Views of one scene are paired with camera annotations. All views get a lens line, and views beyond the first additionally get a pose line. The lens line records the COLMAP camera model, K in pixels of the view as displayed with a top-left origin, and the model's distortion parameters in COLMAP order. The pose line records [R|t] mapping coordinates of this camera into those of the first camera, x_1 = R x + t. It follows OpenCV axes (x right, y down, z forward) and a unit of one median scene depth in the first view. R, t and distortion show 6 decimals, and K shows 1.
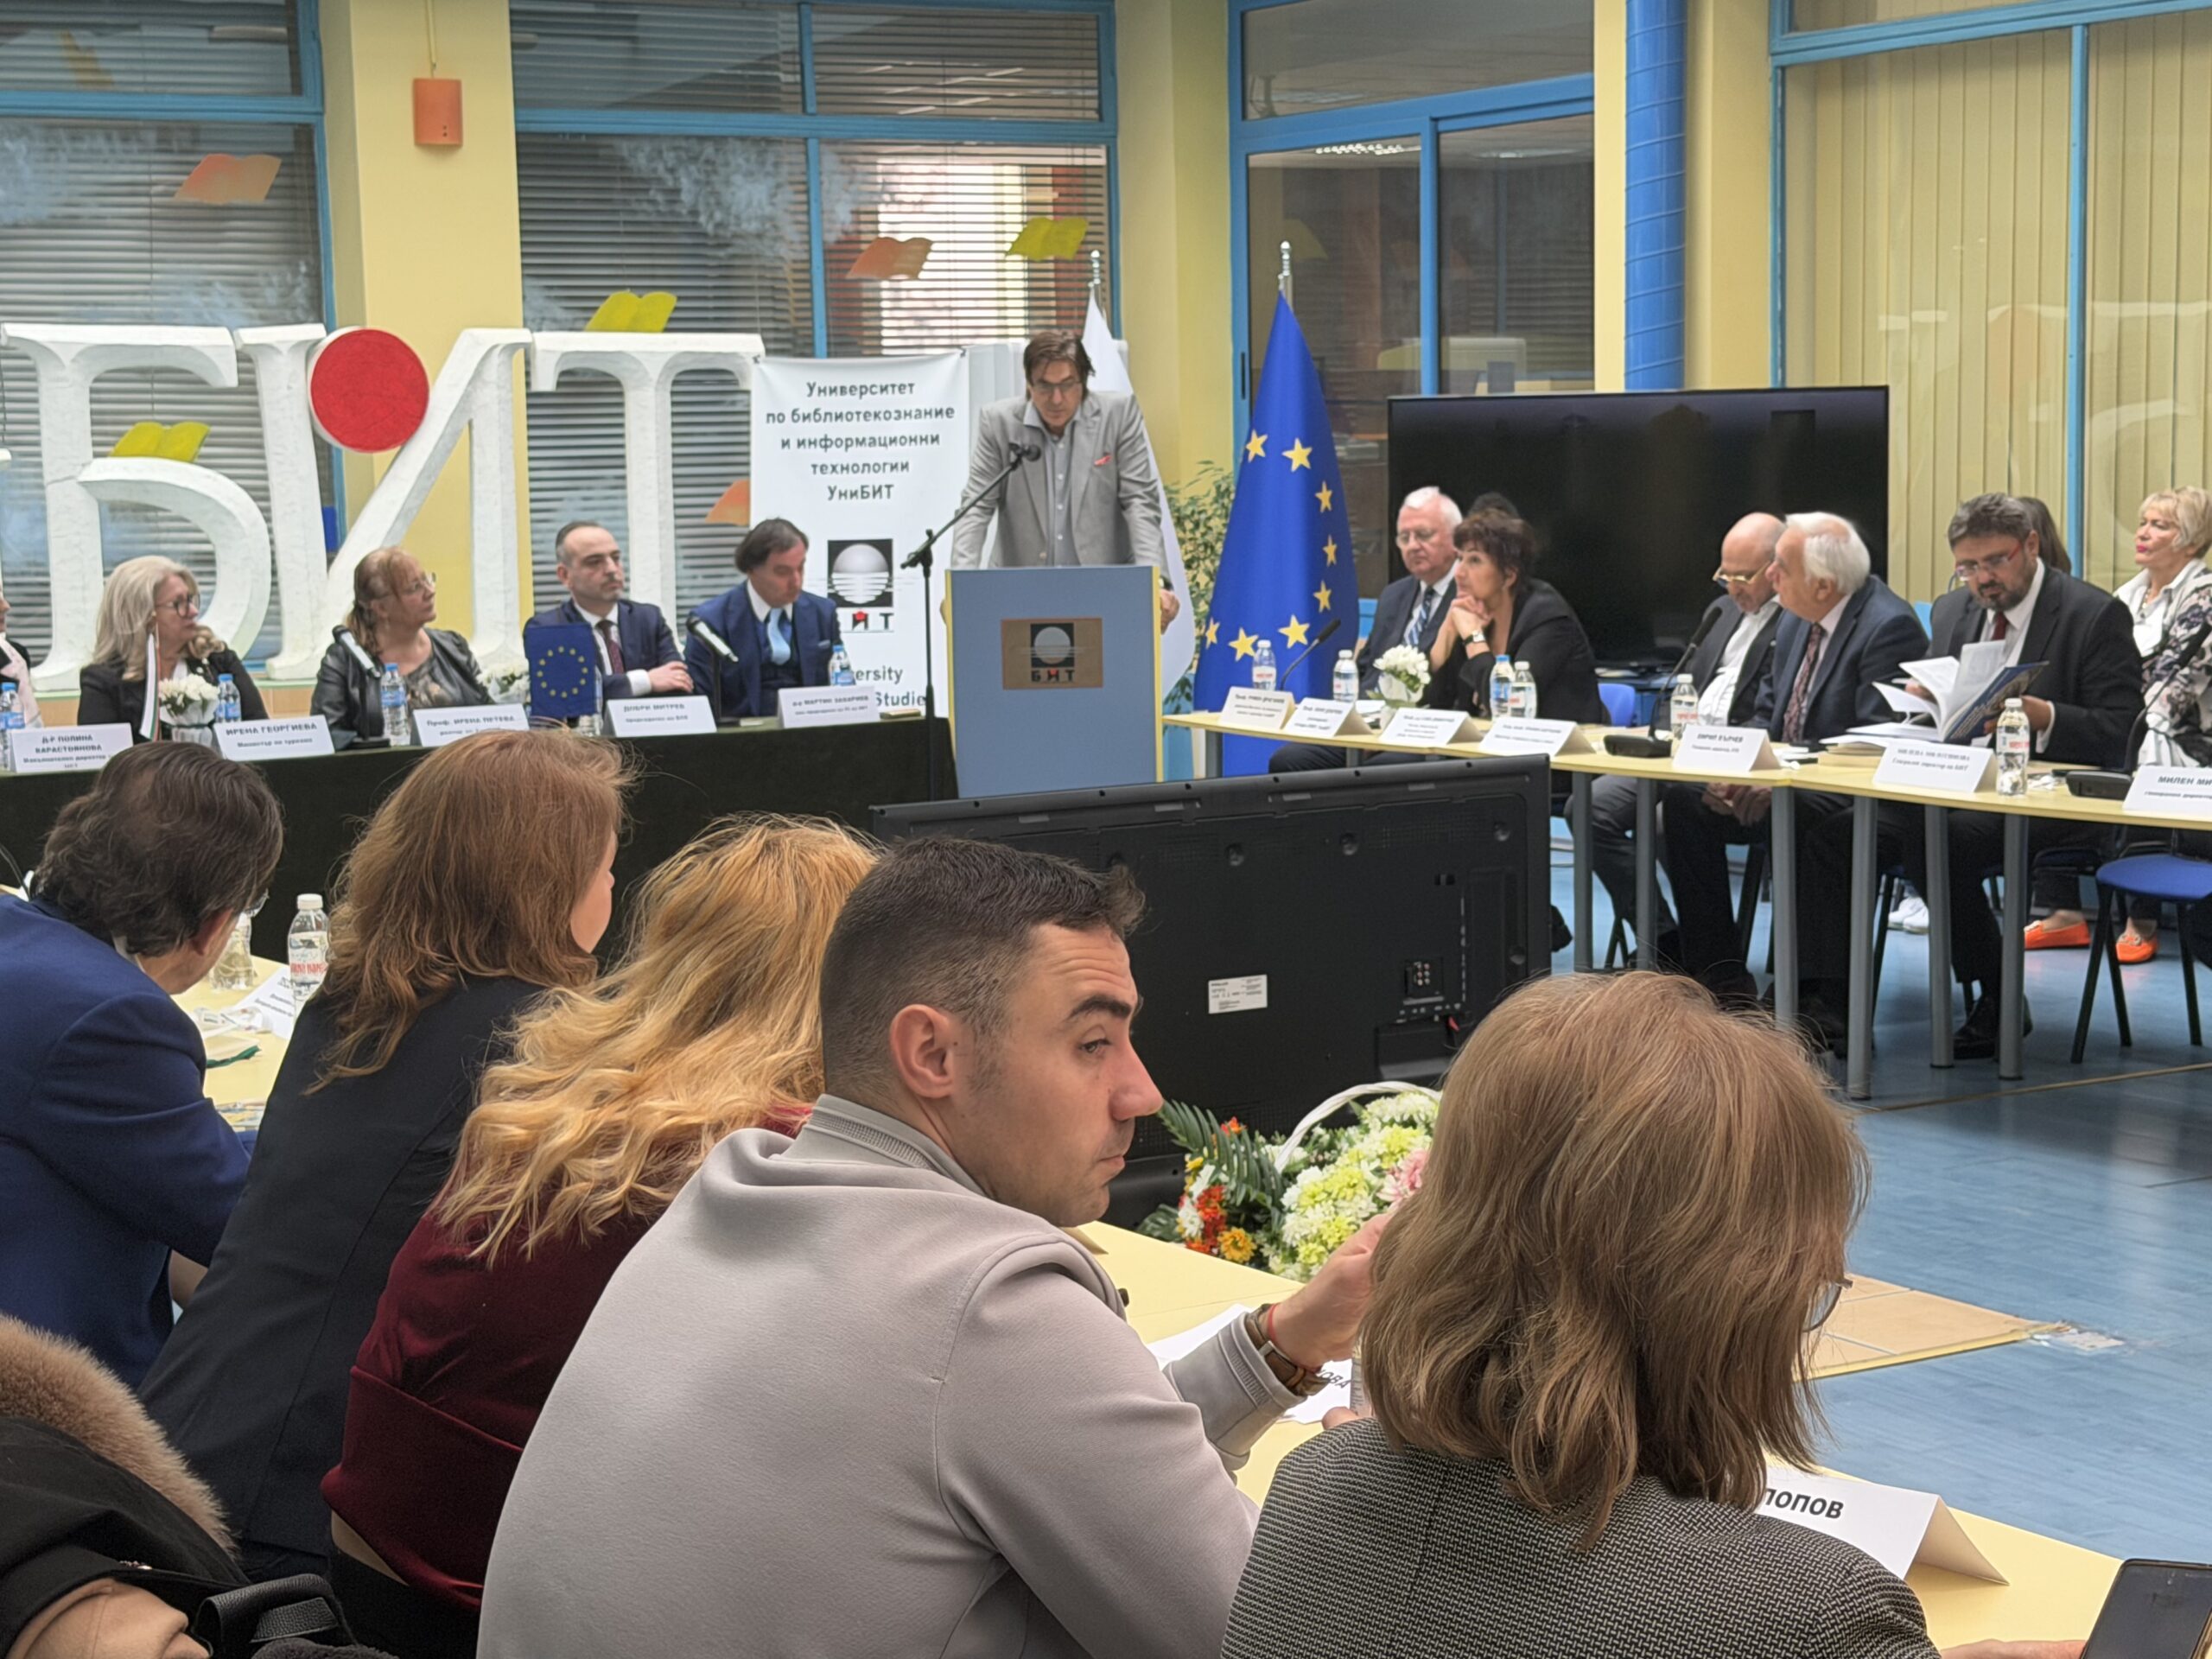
lens RADIAL K [[3877.7, 0, 1115.1], [0, 3877.7, 823.9], [0, 0, 1]] dist [0.189454, -0.115251]
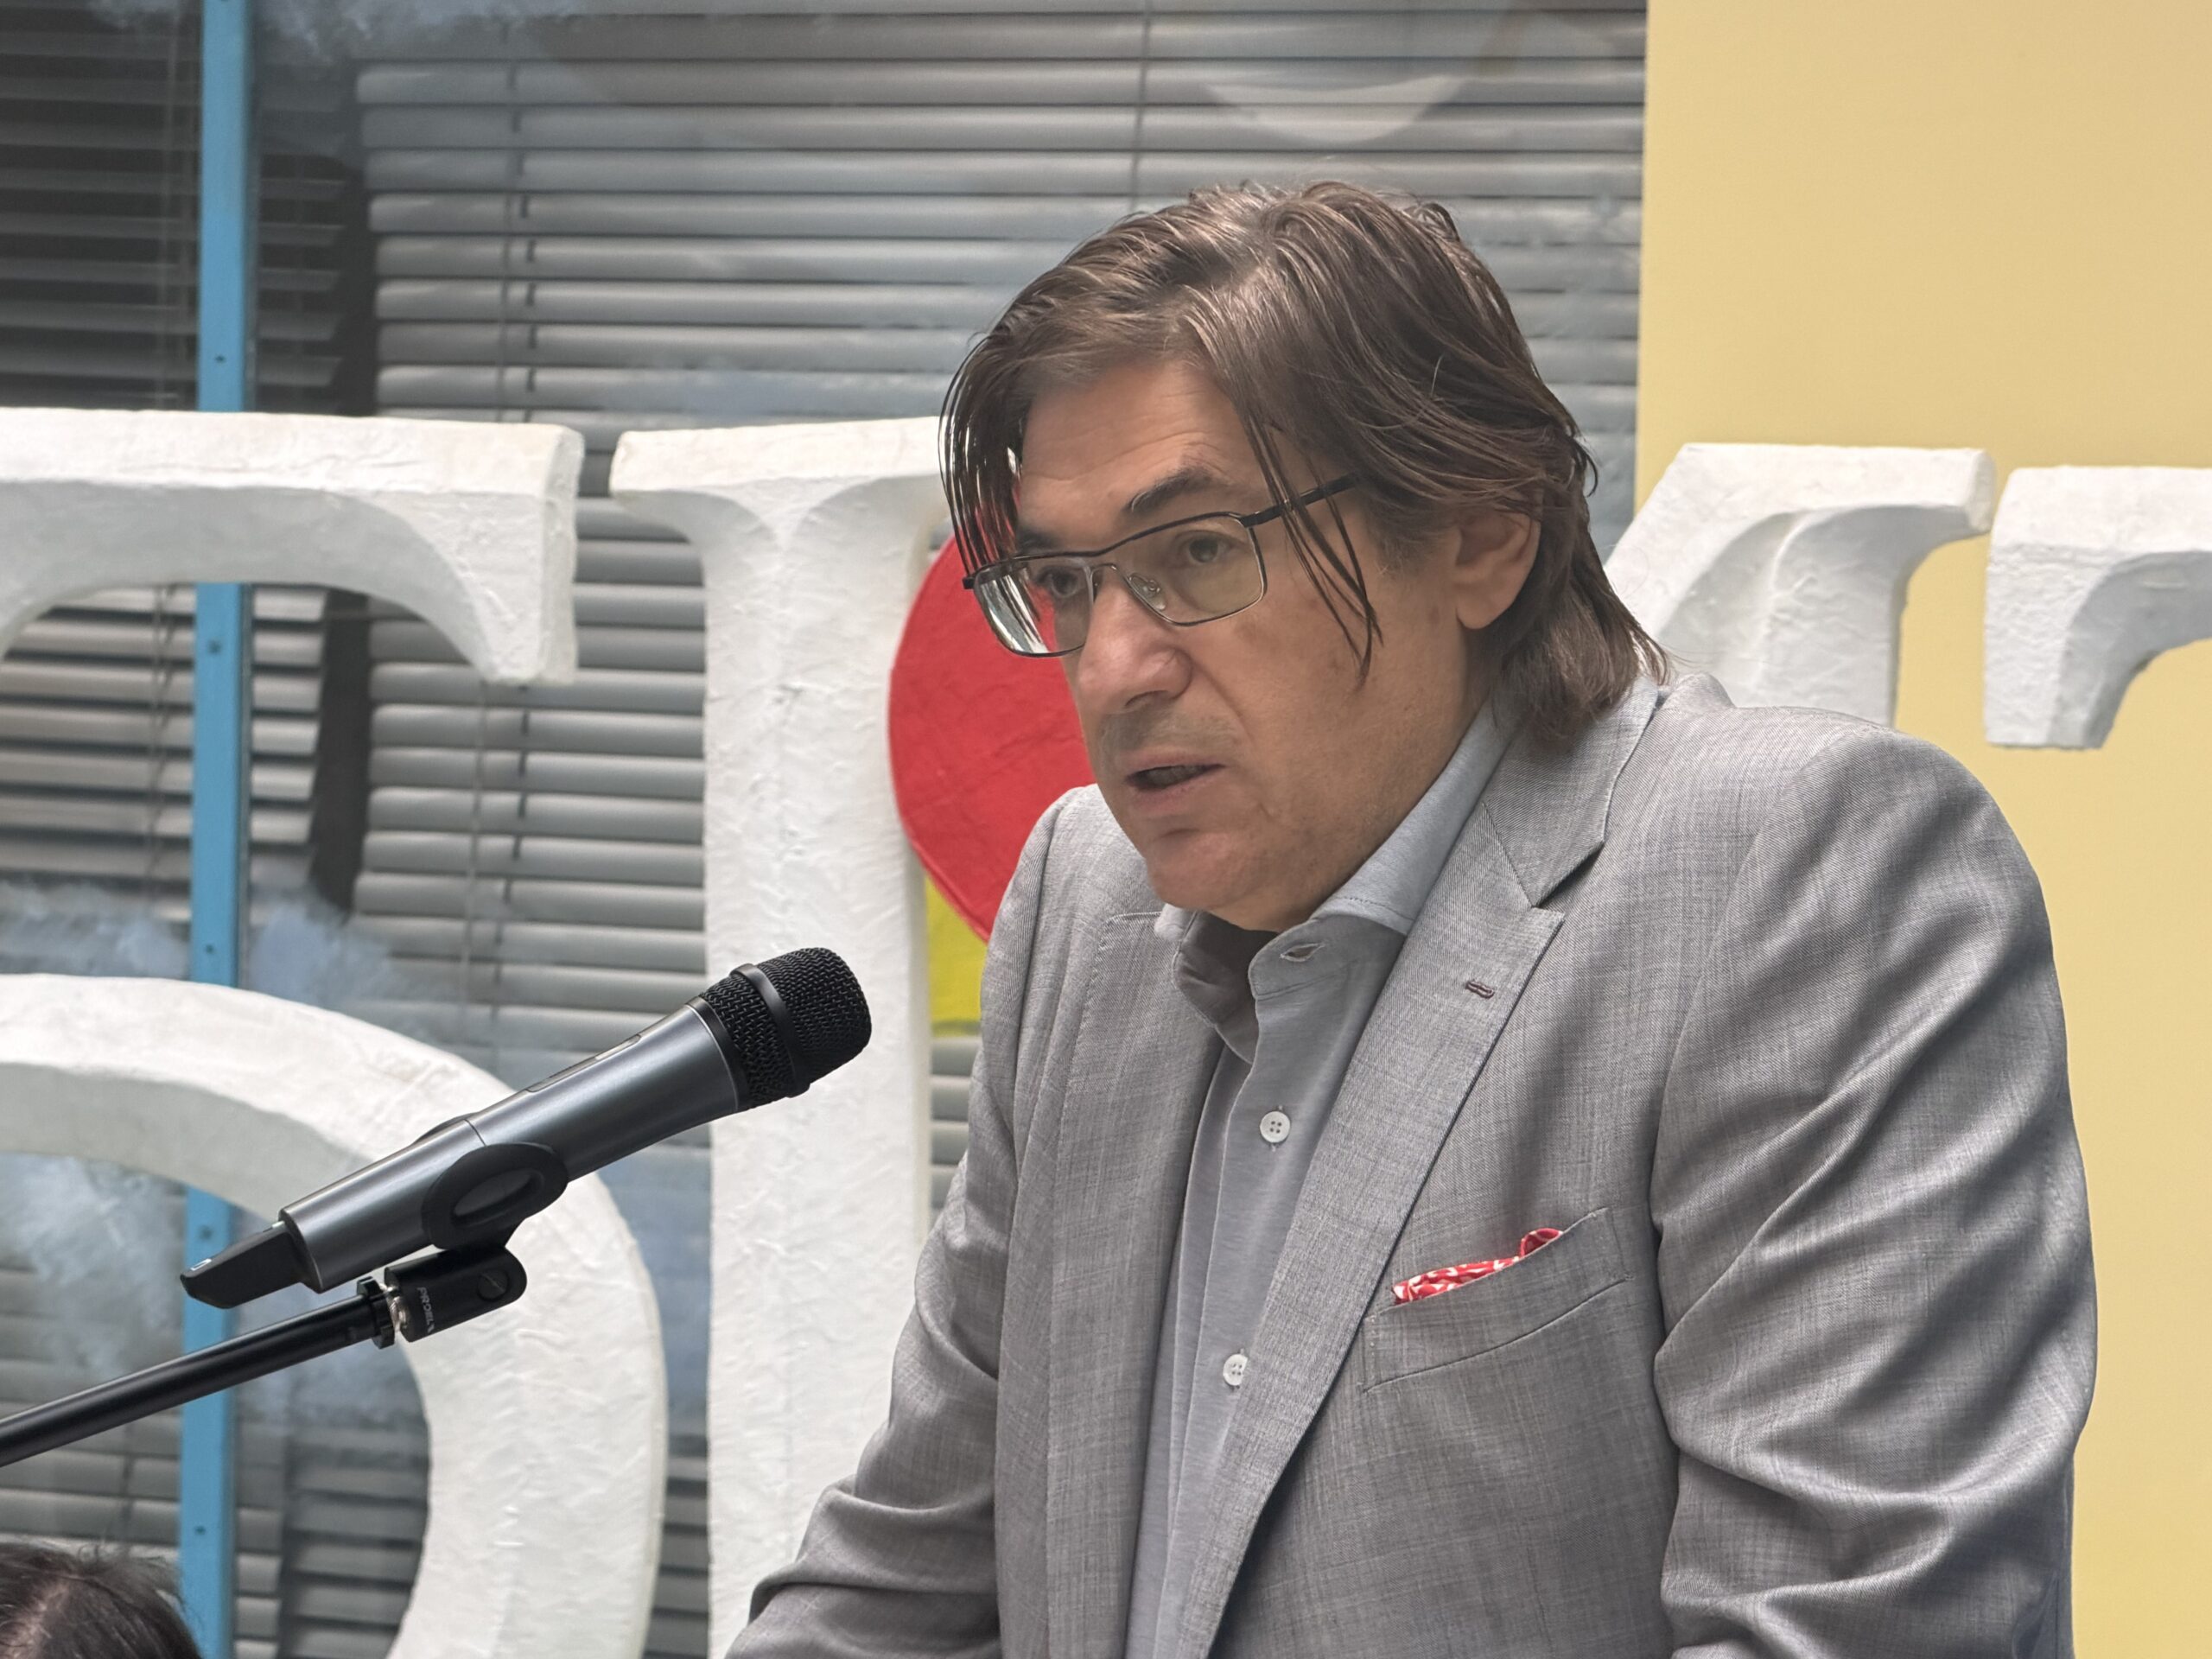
lens RADIAL K [[8469.5, 0, 1106.0], [0, 8469.5, 829.5], [0, 0, 1]] dist [0.118050, 2.687854]
pose [[0.659609, 0.038374, -0.750629, 0.153519], [-0.122102, 0.990900, -0.056638, -0.077967], [0.741625, 0.129012, 0.658292, 0.691605]]
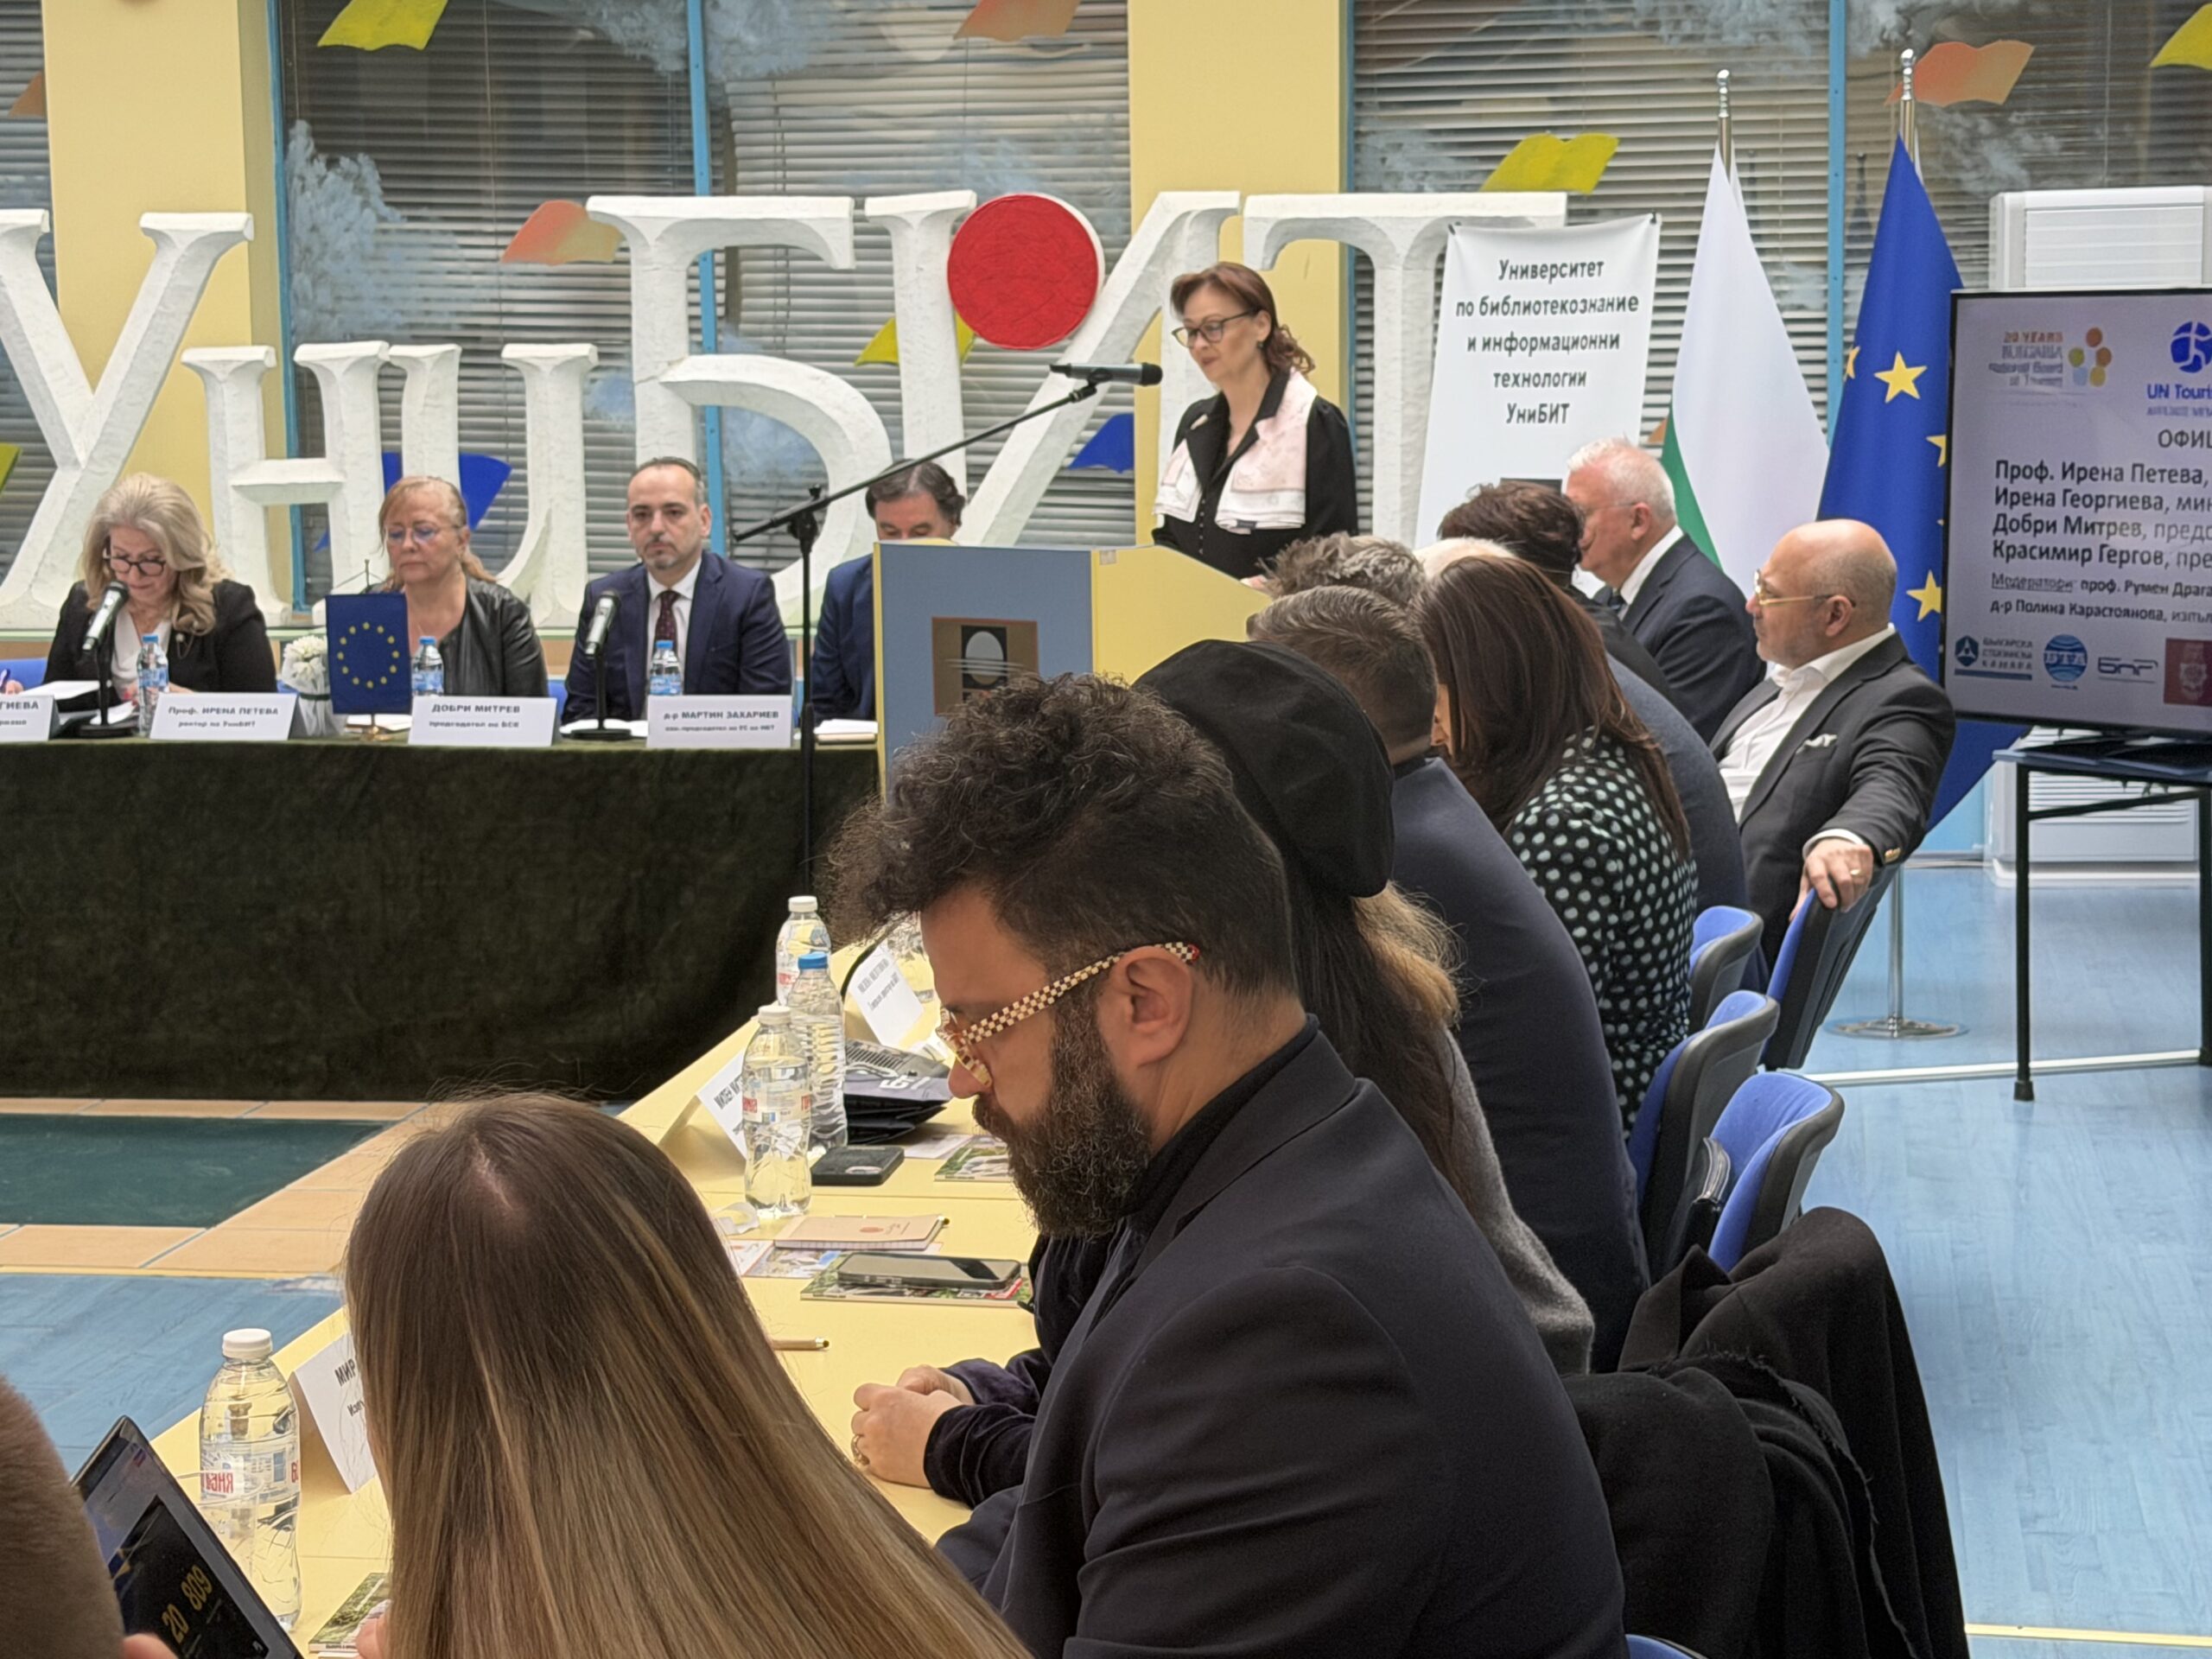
lens RADIAL K [[4359.7, 0, 1074.7], [0, 4359.7, 819.8], [0, 0, 1]] dist [0.096260, 0.461073]
pose [[0.751792, 0.088272, -0.653465, 0.406263], [-0.070286, 0.996081, 0.053691, -0.048013], [0.655644, 0.005565, 0.755050, 0.335059]]
